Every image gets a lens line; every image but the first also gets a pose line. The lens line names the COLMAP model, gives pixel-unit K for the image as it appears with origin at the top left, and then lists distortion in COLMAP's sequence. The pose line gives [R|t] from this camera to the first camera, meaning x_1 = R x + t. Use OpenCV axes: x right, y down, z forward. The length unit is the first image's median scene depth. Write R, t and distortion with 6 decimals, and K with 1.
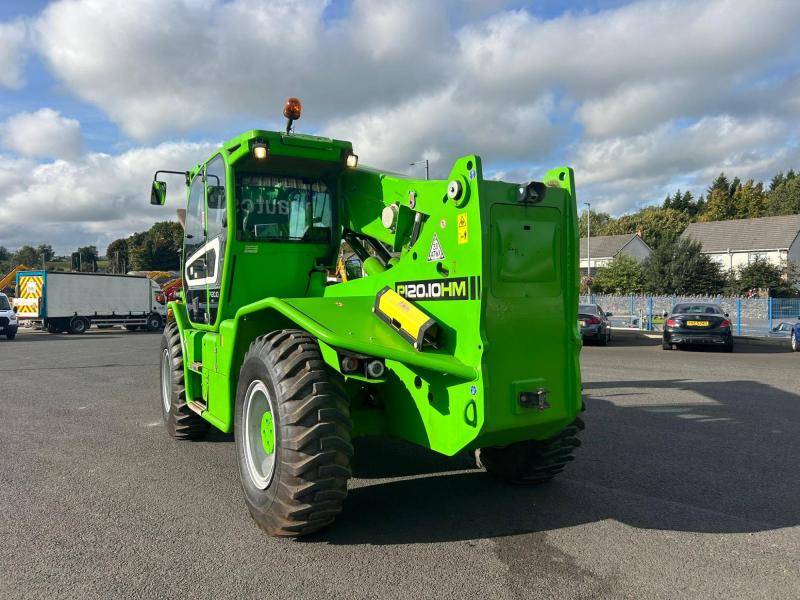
lens RADIAL K [[606.9, 0, 396.9], [0, 606.9, 305.1], [0, 0, 1]] dist [0.061873, -0.080389]
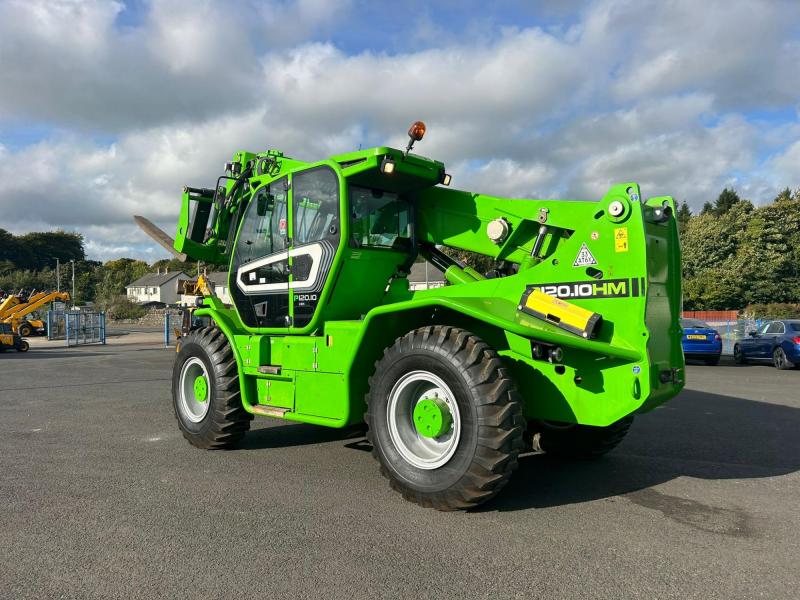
lens RADIAL K [[606.9, 0, 397.4], [0, 606.9, 297.3], [0, 0, 1]] dist [0.061873, -0.080389]
pose [[0.956792, 0.010539, 0.290582, -0.600564], [0.003948, 0.998780, -0.049224, 0.044469], [-0.290746, 0.048244, 0.955583, -0.050839]]
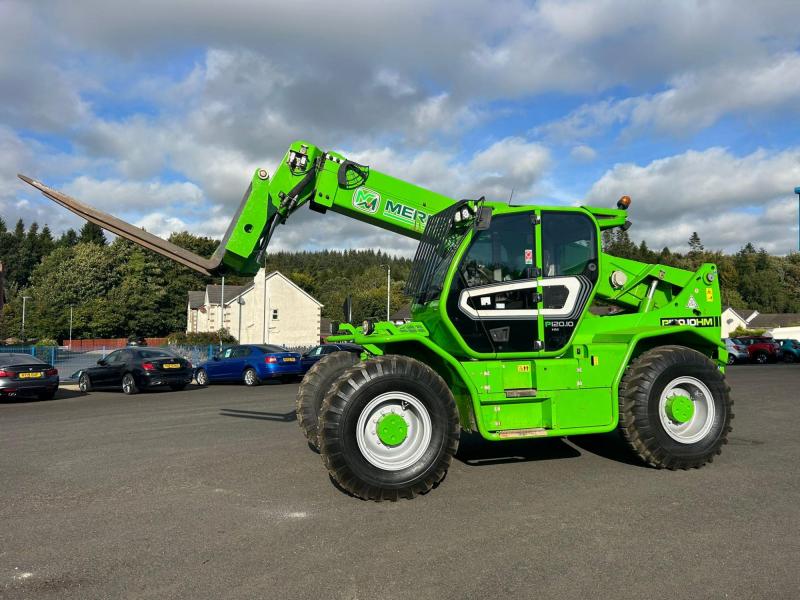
lens RADIAL K [[606.9, 0, 407.4], [0, 606.9, 294.1], [0, 0, 1]] dist [0.061873, -0.080389]
pose [[0.231546, 0.070030, 0.970300, -2.003048], [0.032949, 0.996269, -0.079767, 0.012011], [-0.972266, 0.050440, 0.228375, 1.348968]]
